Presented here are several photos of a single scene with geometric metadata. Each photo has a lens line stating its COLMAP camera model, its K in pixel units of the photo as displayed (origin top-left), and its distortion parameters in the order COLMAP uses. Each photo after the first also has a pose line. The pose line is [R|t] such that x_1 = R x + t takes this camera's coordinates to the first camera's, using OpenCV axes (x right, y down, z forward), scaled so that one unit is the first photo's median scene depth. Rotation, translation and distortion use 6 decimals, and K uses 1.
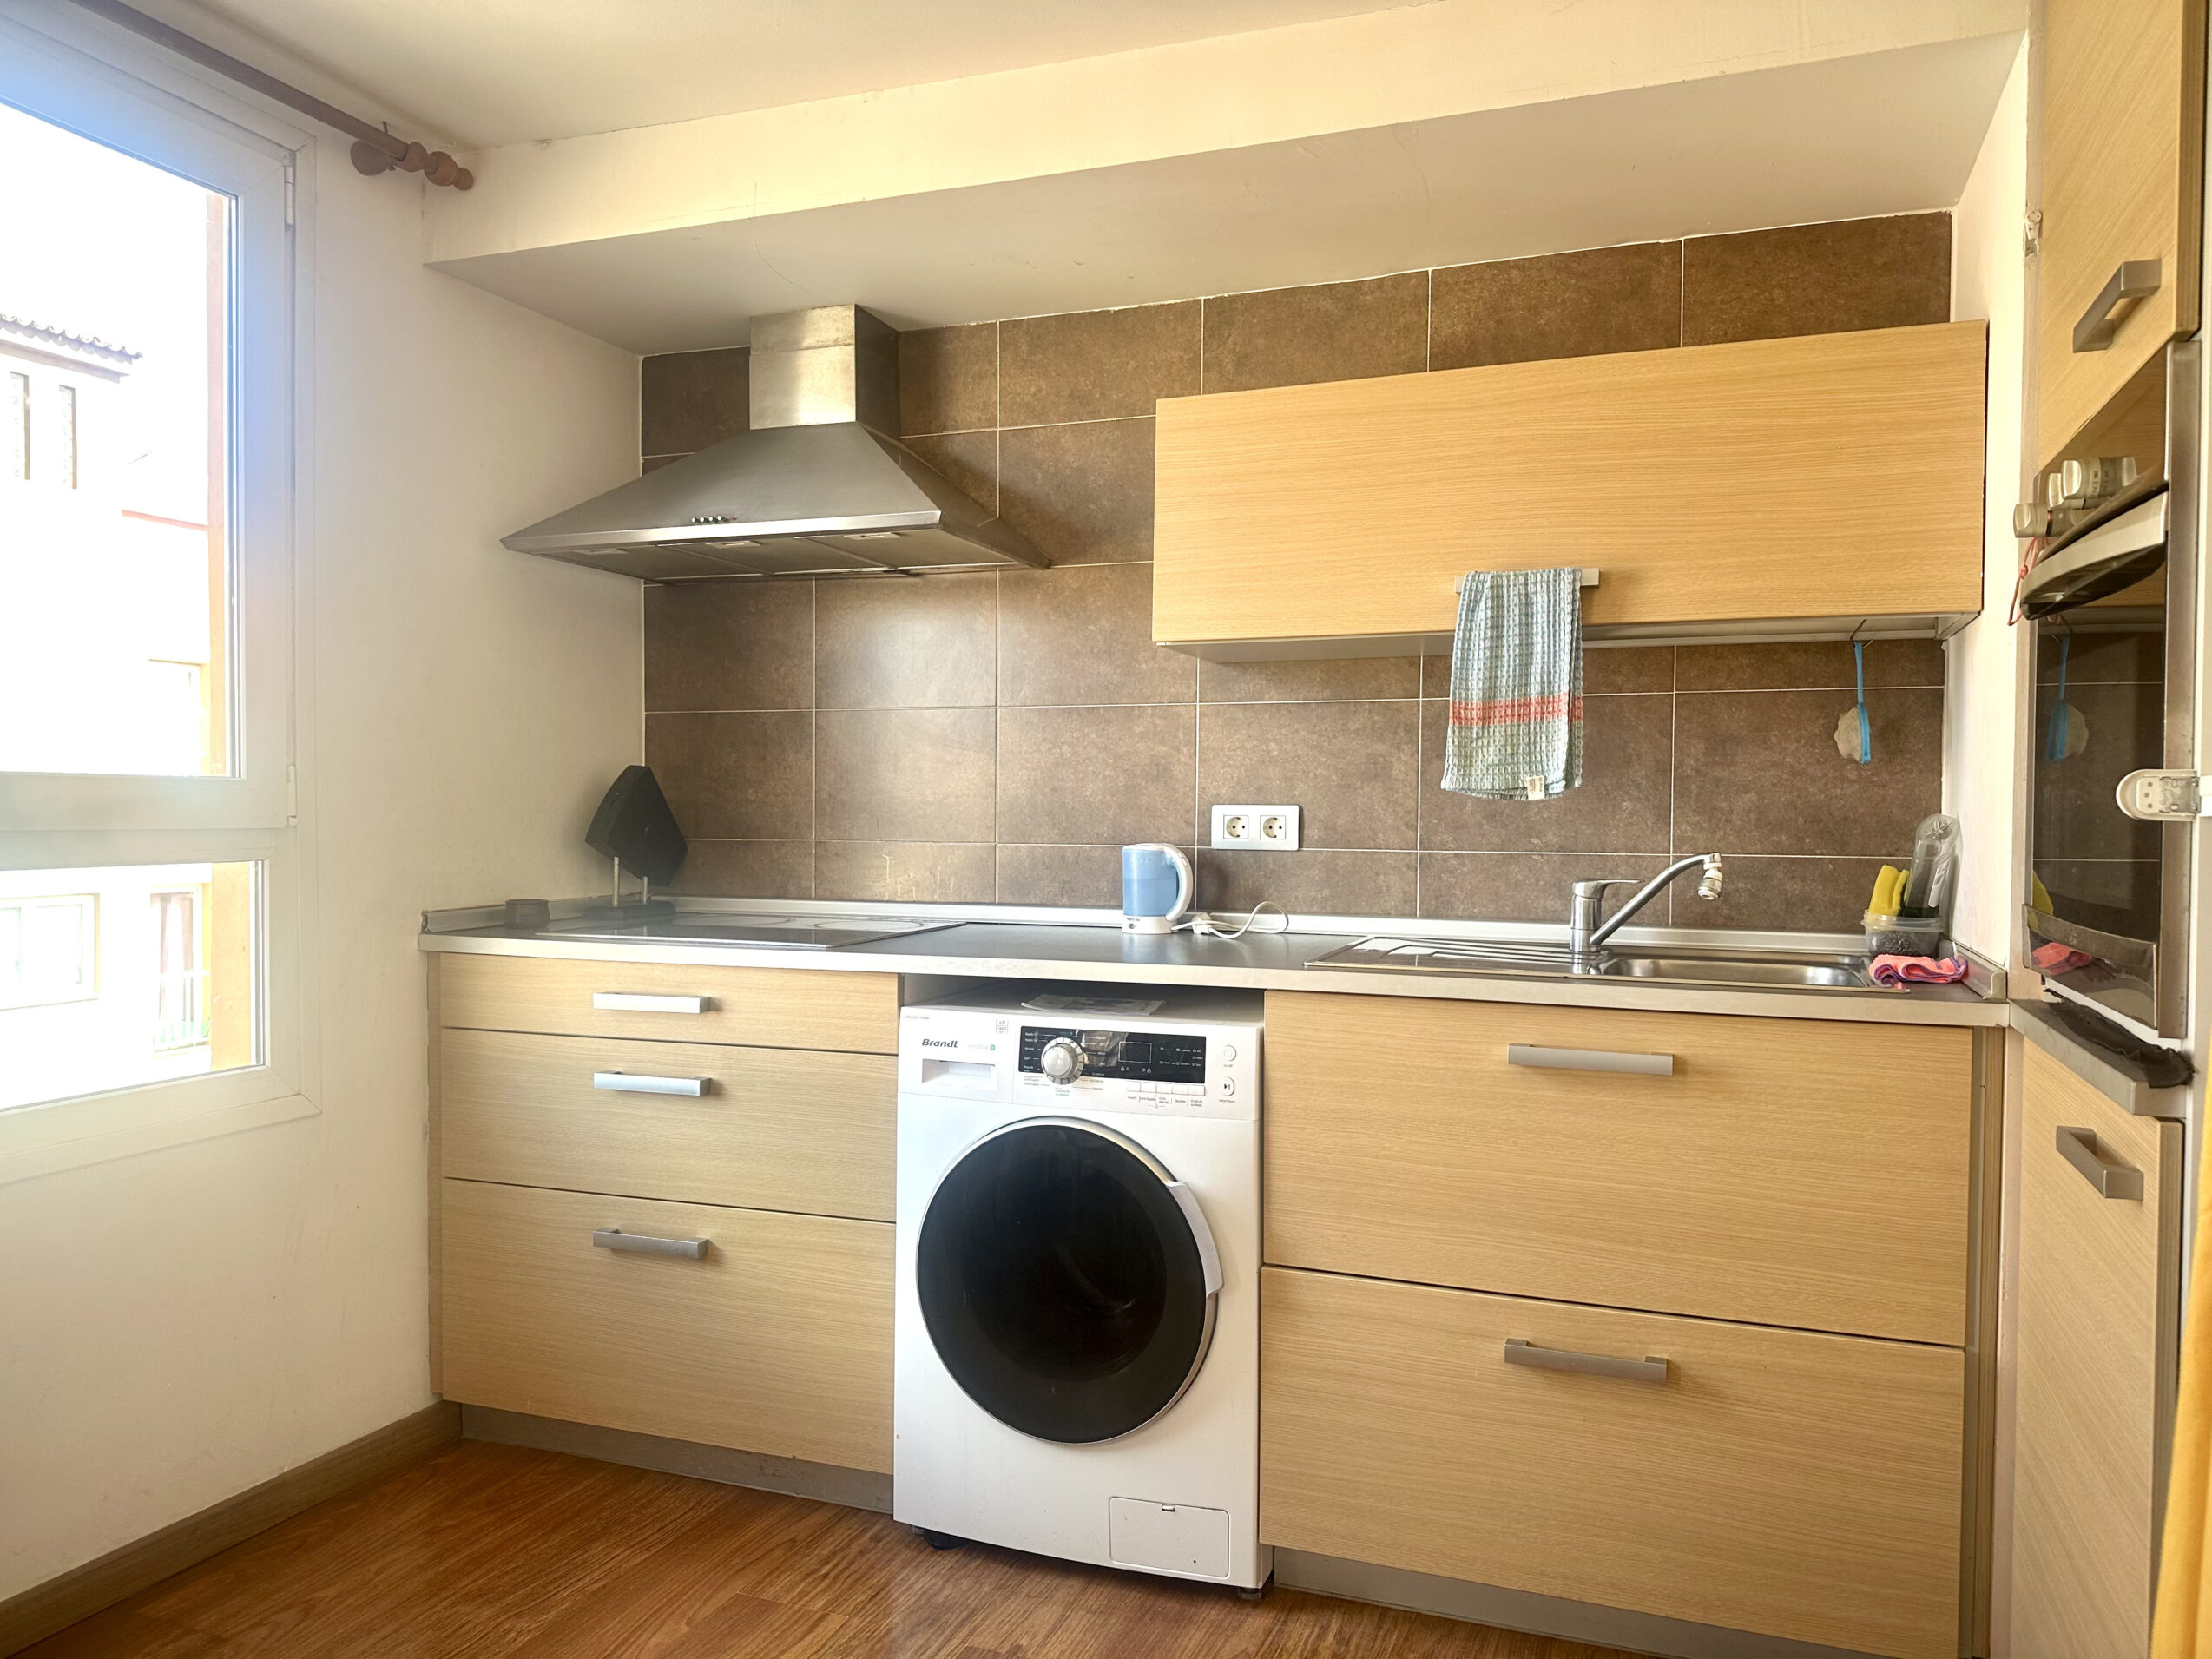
lens RADIAL K [[1545.8, 0, 1094.4], [0, 1545.8, 842.4], [0, 0, 1]] dist [0.067139, -0.091594]
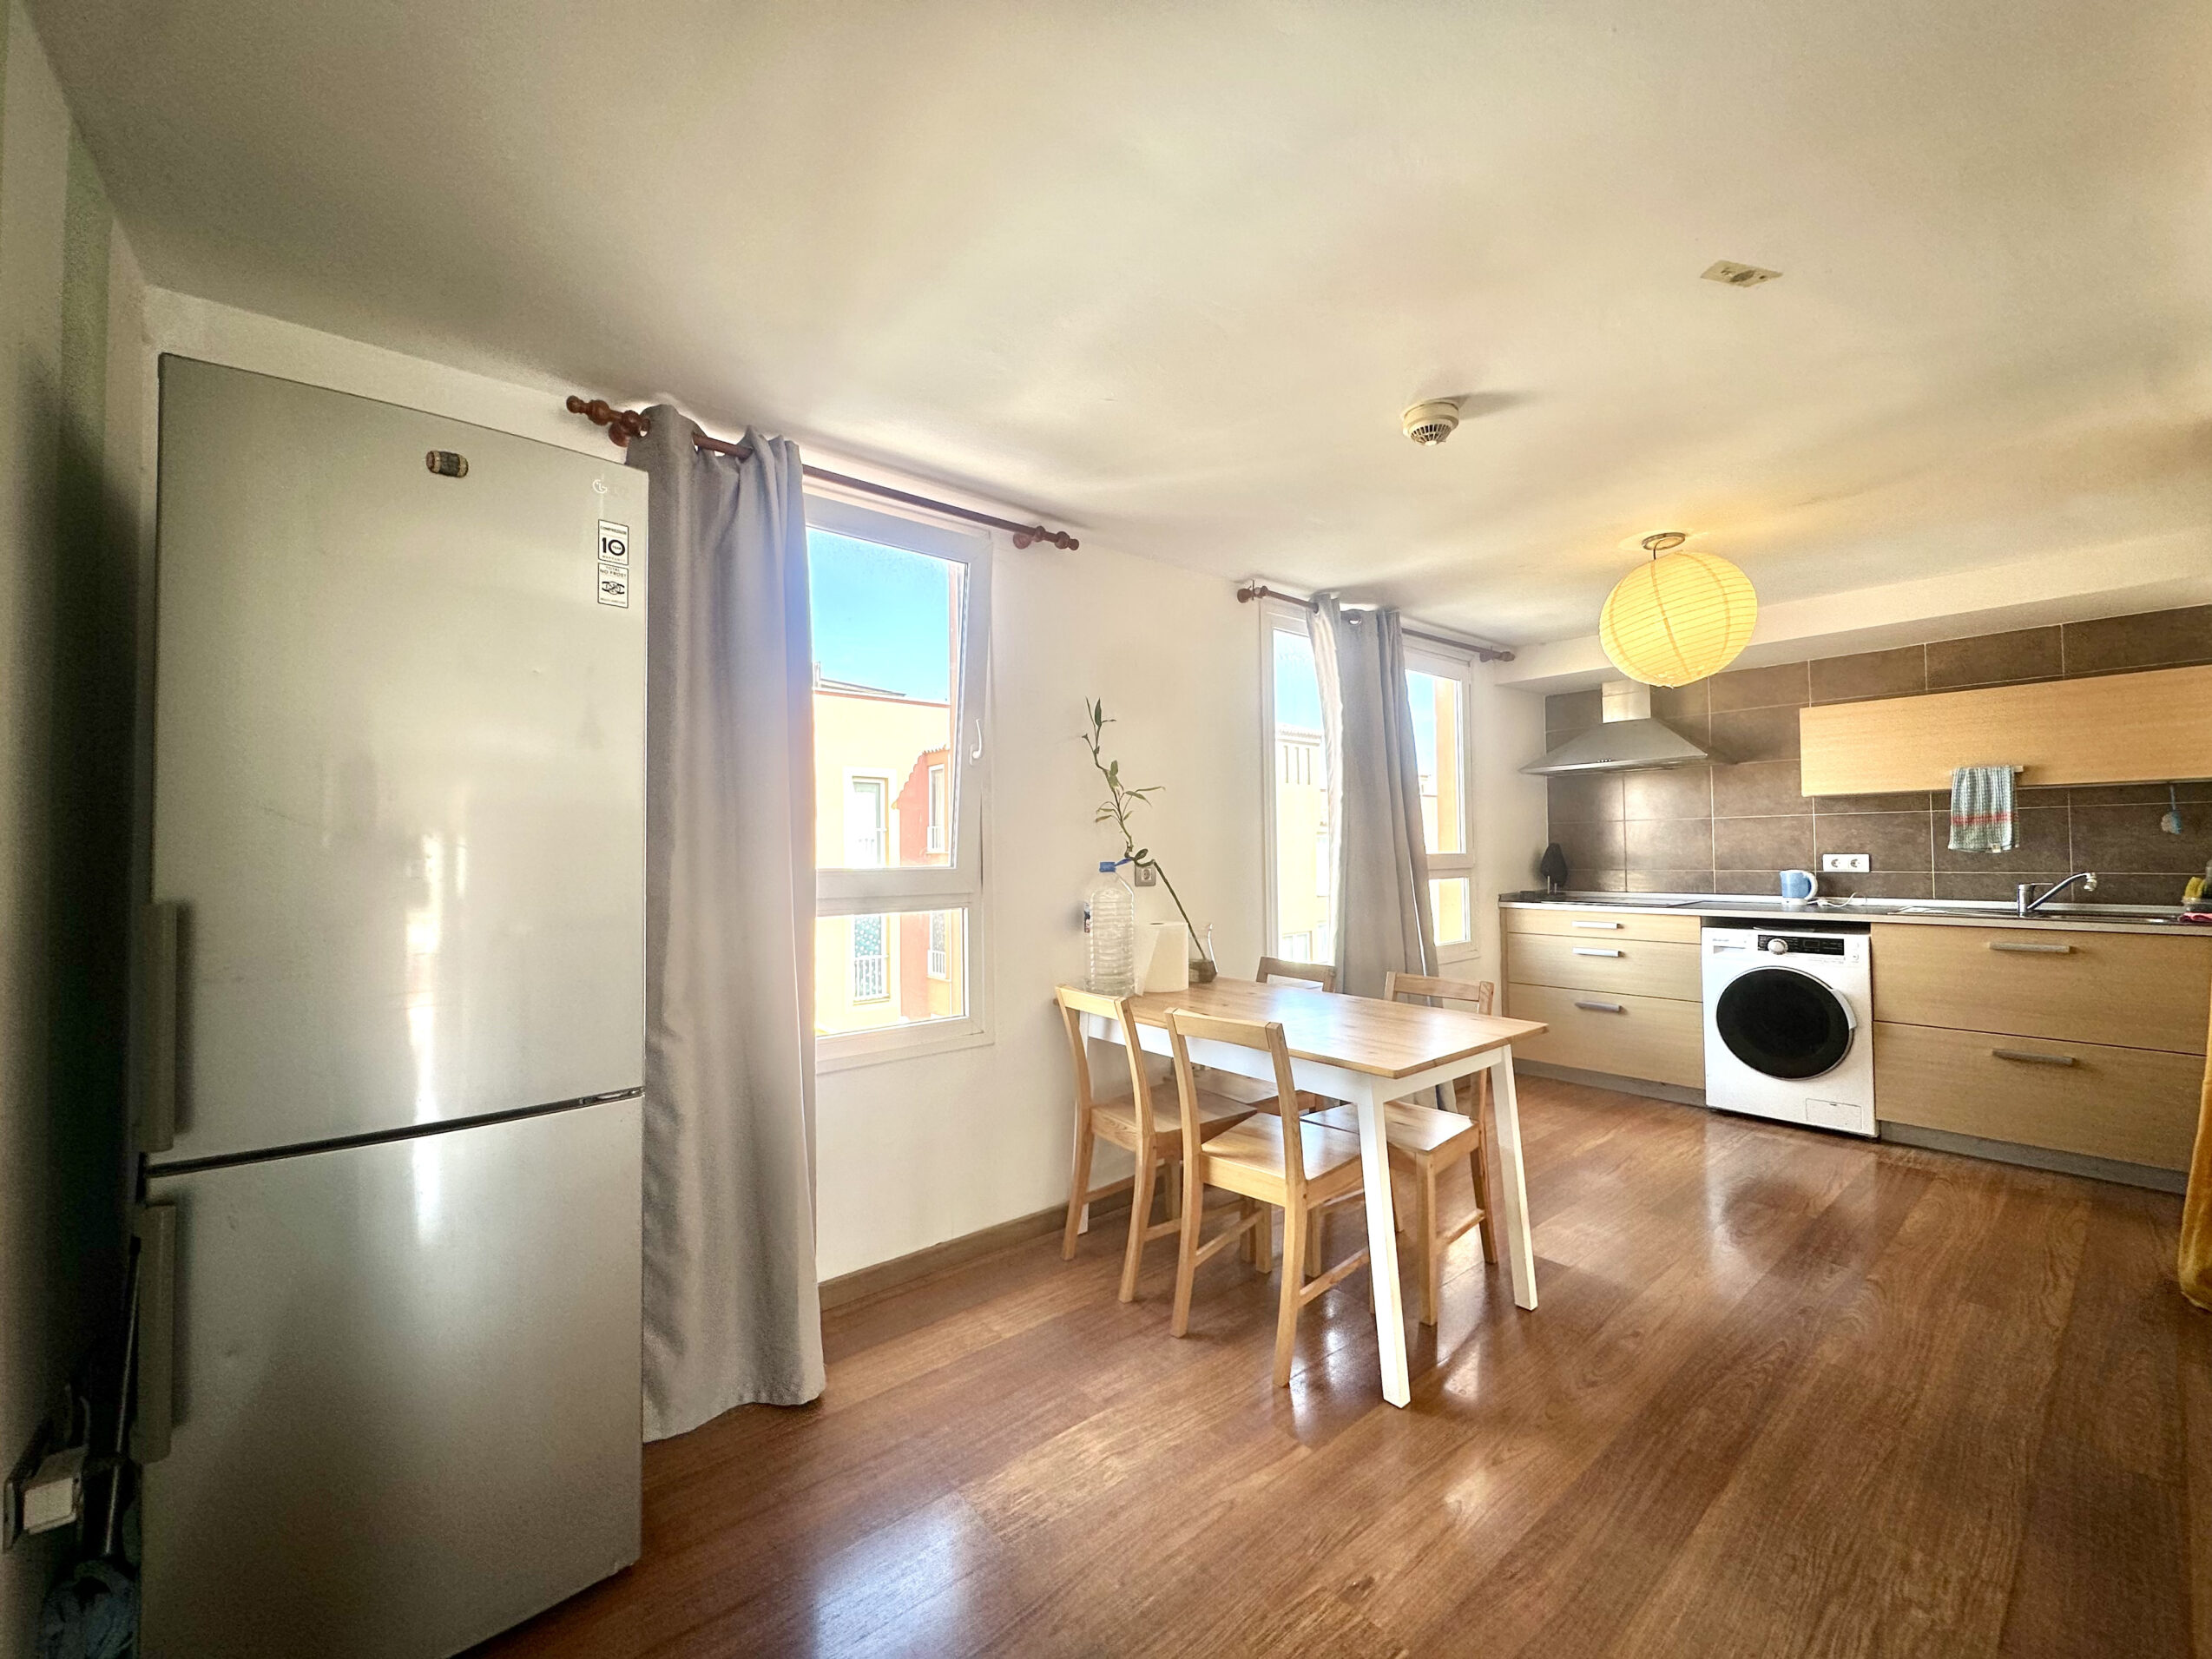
lens RADIAL K [[878.5, 0, 1104.9], [0, 878.5, 832.2], [0, 0, 1]] dist [-0.005978, 0.000827]
pose [[0.872182, -0.029037, -0.488319, -0.292173], [0.008500, 0.998986, -0.044221, -0.009082], [0.489107, 0.034418, 0.871544, -0.972694]]
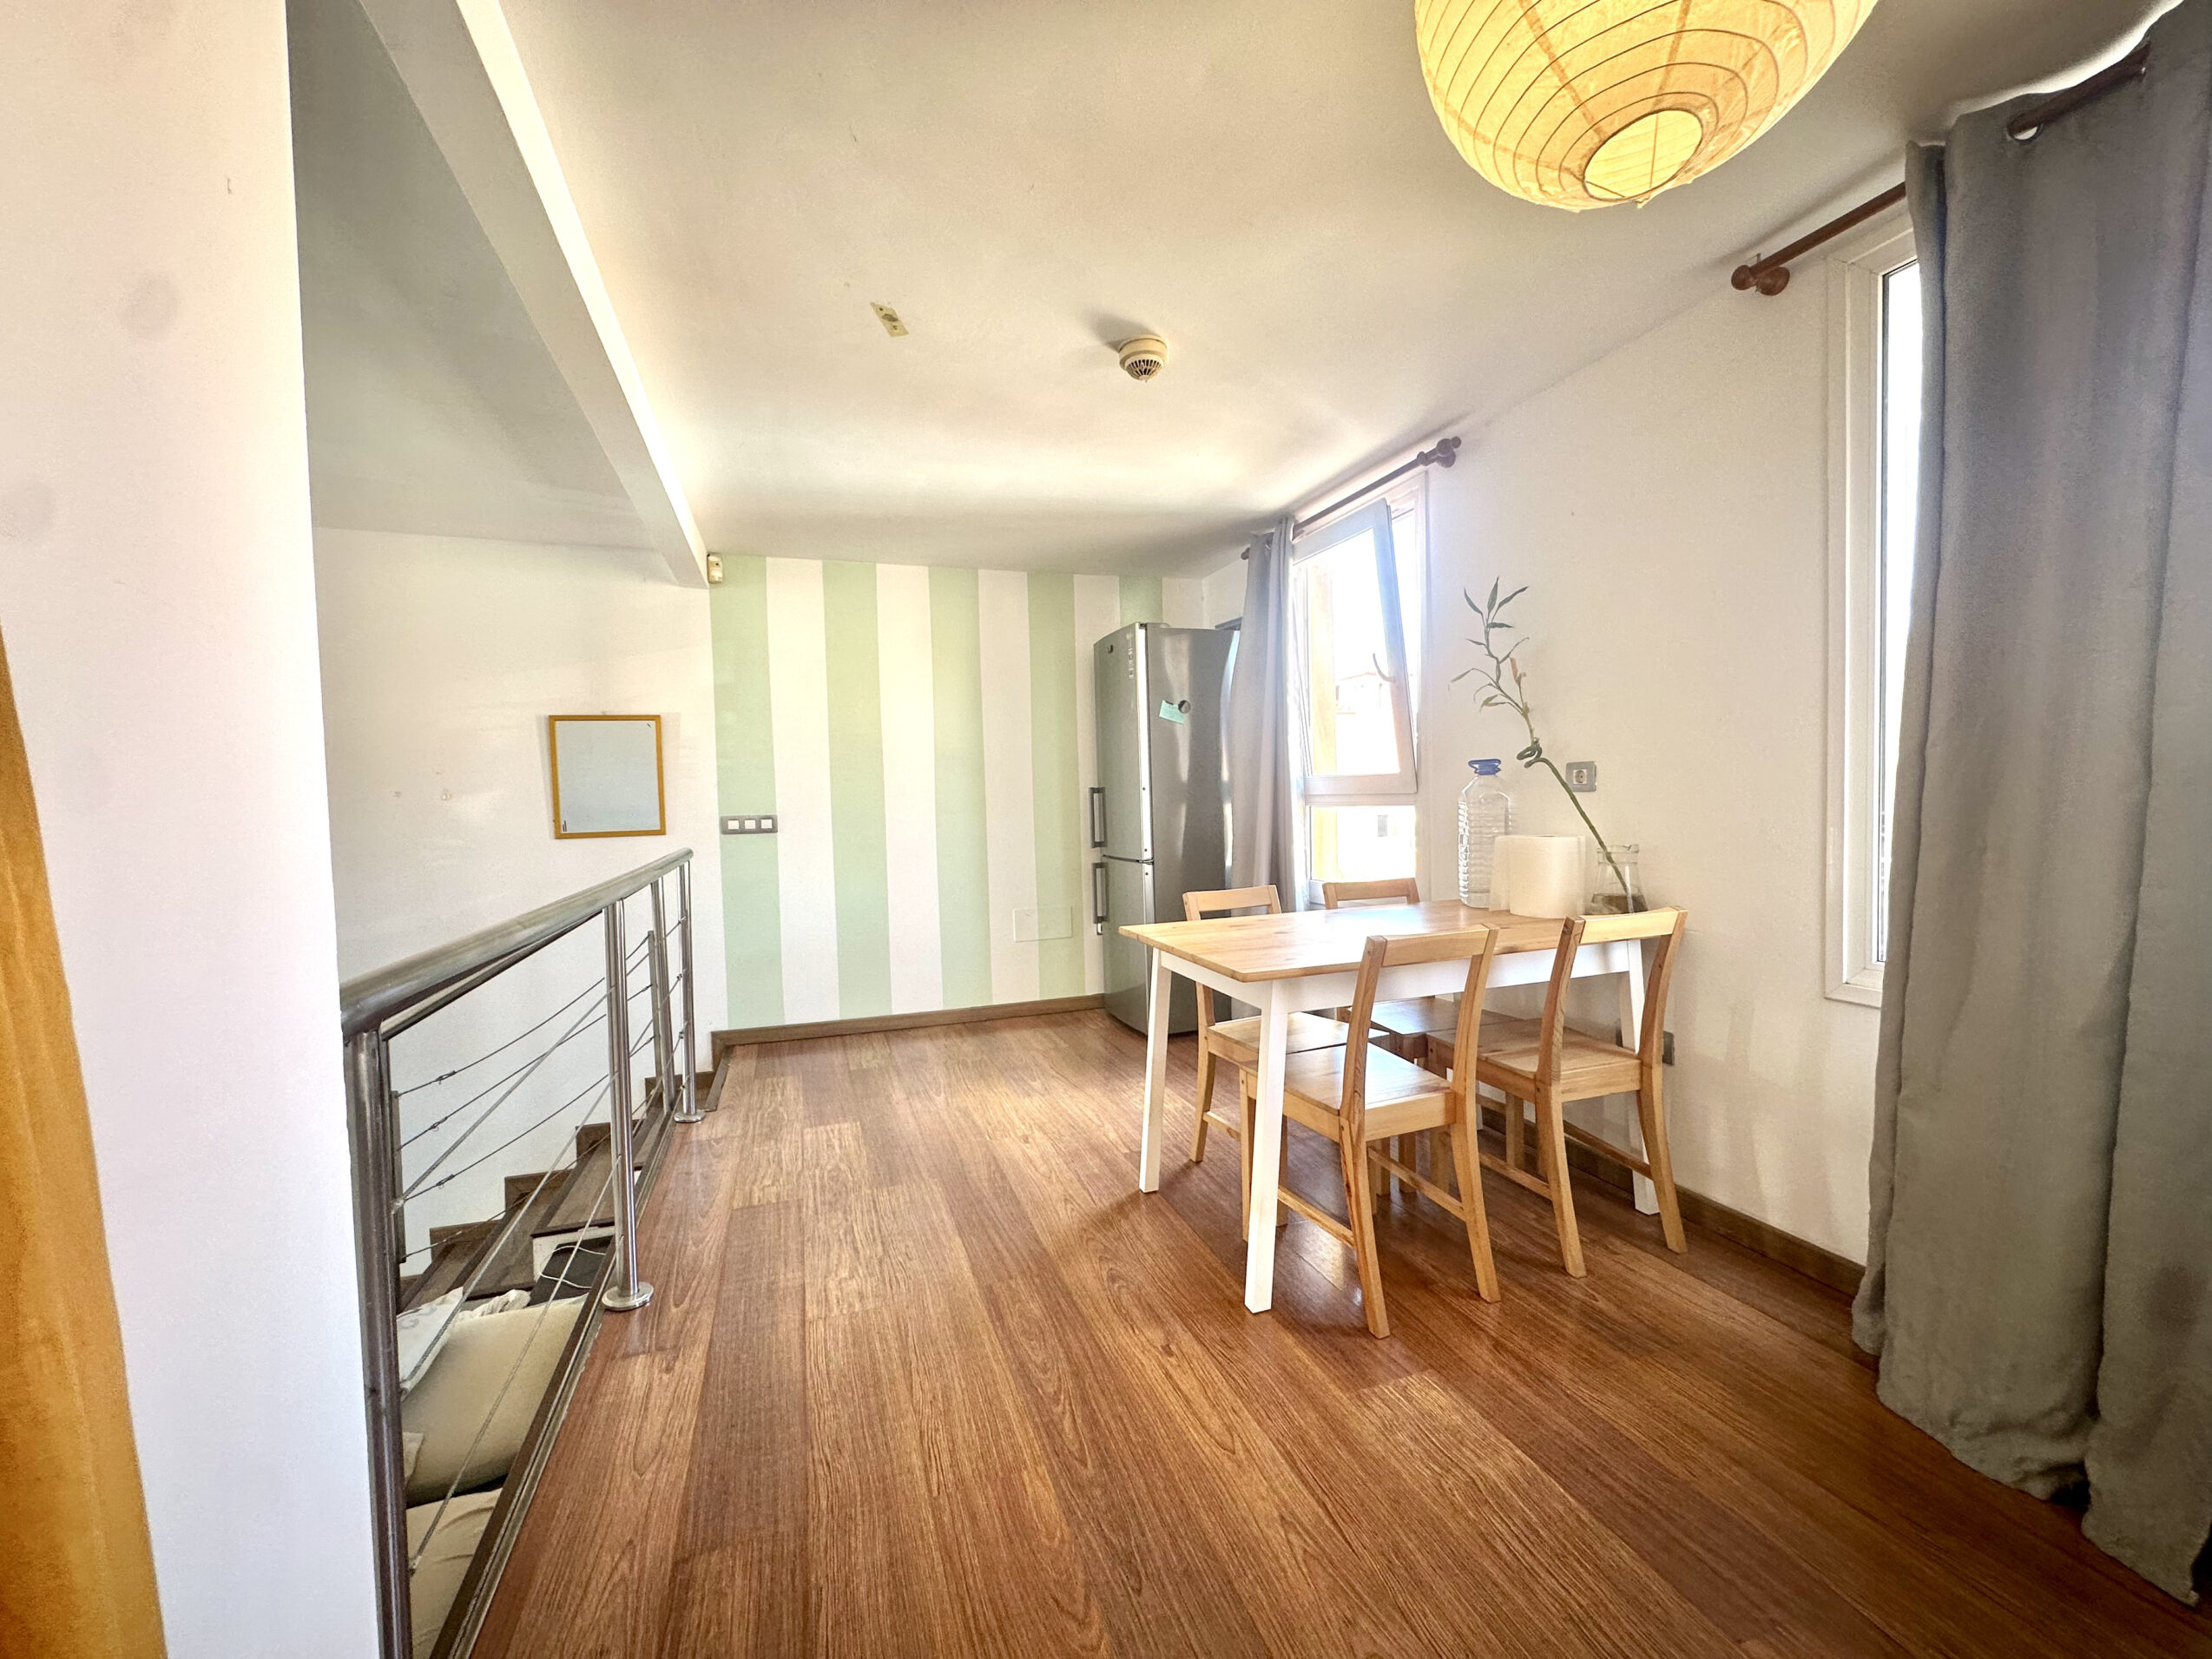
lens RADIAL K [[878.5, 0, 1111.3], [0, 878.5, 830.8], [0, 0, 1]] dist [-0.005978, 0.000827]
pose [[-0.755199, 0.039134, -0.654326, 0.210412], [0.007691, 0.998677, 0.050851, 0.001981], [0.655450, 0.033370, -0.754501, 0.557626]]
